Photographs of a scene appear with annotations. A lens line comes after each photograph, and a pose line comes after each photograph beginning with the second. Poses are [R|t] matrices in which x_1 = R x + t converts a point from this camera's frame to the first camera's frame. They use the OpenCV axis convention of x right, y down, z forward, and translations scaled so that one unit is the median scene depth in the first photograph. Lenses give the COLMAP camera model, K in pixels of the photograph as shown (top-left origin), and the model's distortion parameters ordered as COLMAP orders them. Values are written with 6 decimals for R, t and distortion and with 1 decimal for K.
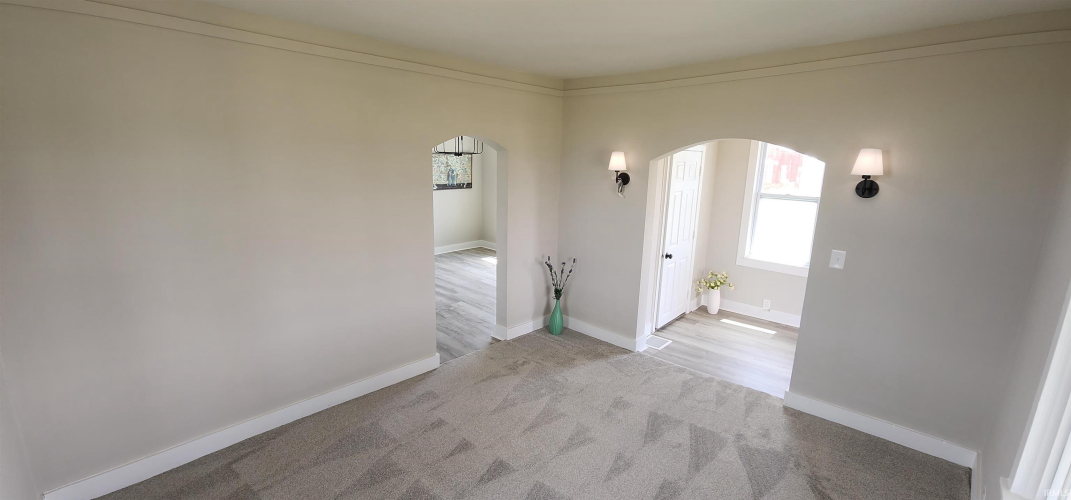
lens RADIAL K [[430.8, 0, 537.8], [0, 430.8, 246.0], [0, 0, 1]] dist [0.000821, -0.006907]
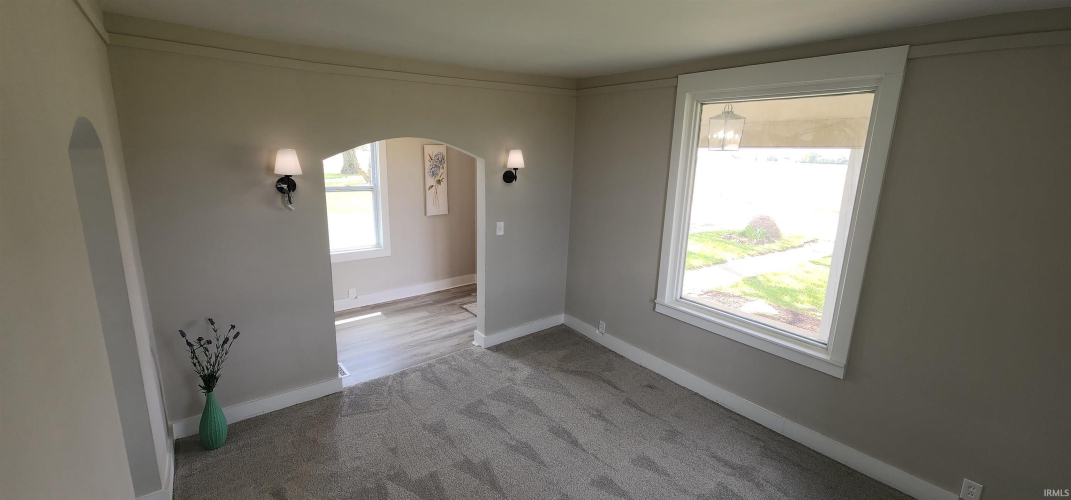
lens RADIAL K [[430.8, 0, 537.8], [0, 430.8, 246.0], [0, 0, 1]] dist [0.000821, -0.006907]
pose [[0.164476, -0.225610, 0.960233, -0.560987], [0.182516, 0.963642, 0.195148, -0.145429], [-0.969348, 0.143161, 0.199673, 0.540042]]
